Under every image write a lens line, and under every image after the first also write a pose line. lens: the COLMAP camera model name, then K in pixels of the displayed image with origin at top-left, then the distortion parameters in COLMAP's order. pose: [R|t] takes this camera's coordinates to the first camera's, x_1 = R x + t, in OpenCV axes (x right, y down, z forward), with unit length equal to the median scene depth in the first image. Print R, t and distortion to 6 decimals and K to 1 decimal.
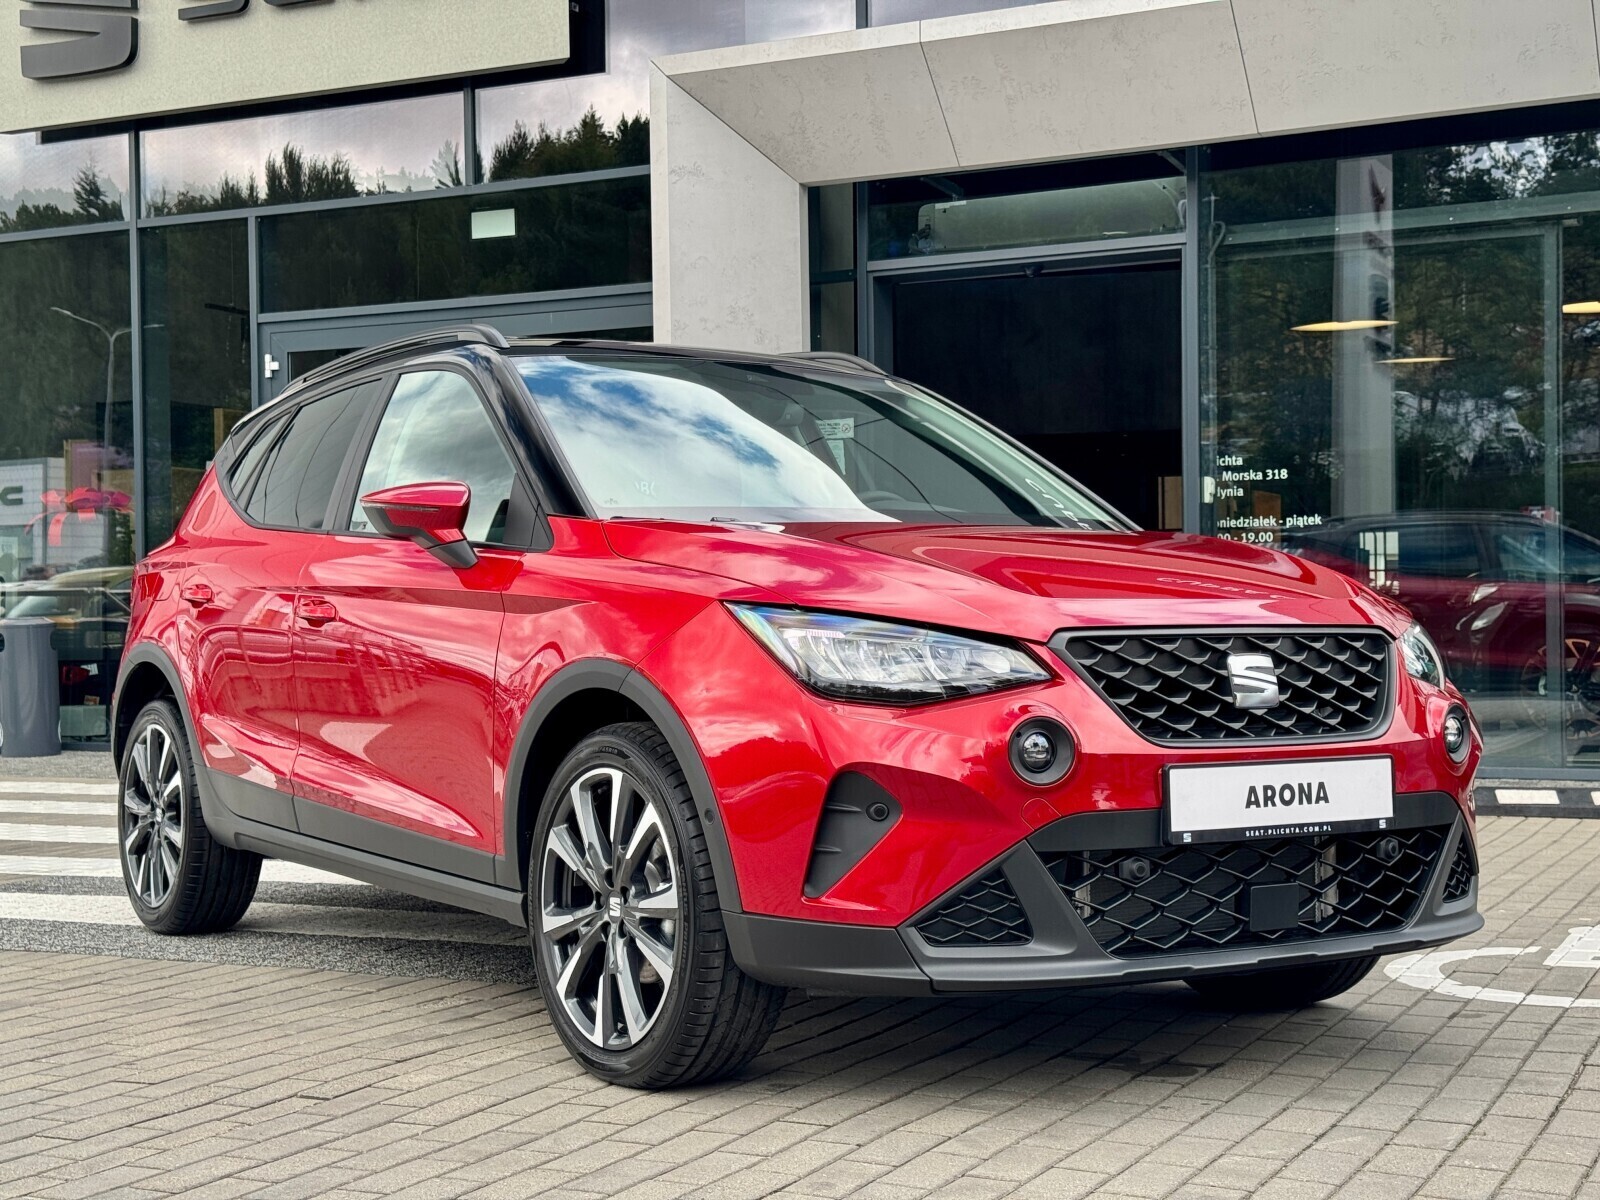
lens RADIAL K [[2258.9, 0, 789.9], [0, 2258.9, 622.3], [0, 0, 1]] dist [0.113397, 0.000000]
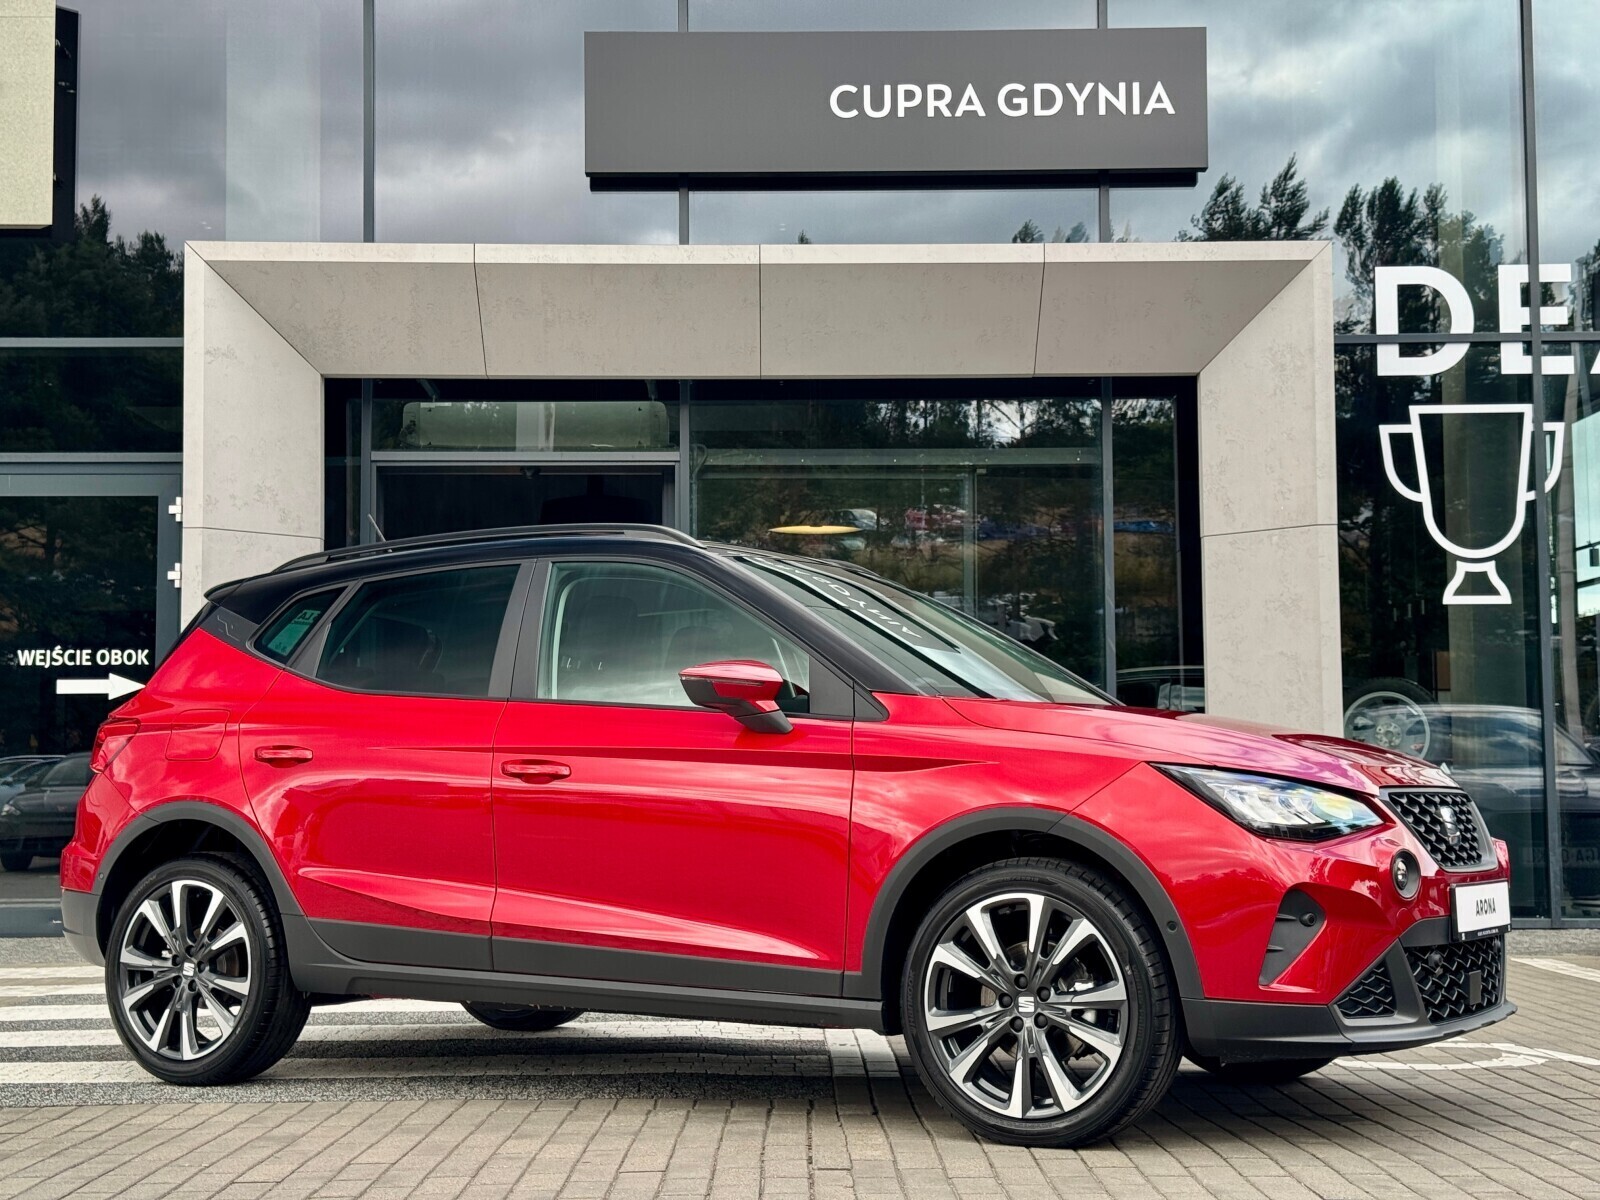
lens RADIAL K [[2258.9, 0, 801.4], [0, 2258.9, 588.0], [0, 0, 1]] dist [0.113397, 0.000000]
pose [[0.891149, 0.049074, 0.451049, -0.782636], [-0.005438, 0.995217, -0.097534, 0.019759], [-0.453678, 0.084464, 0.887154, -0.080536]]
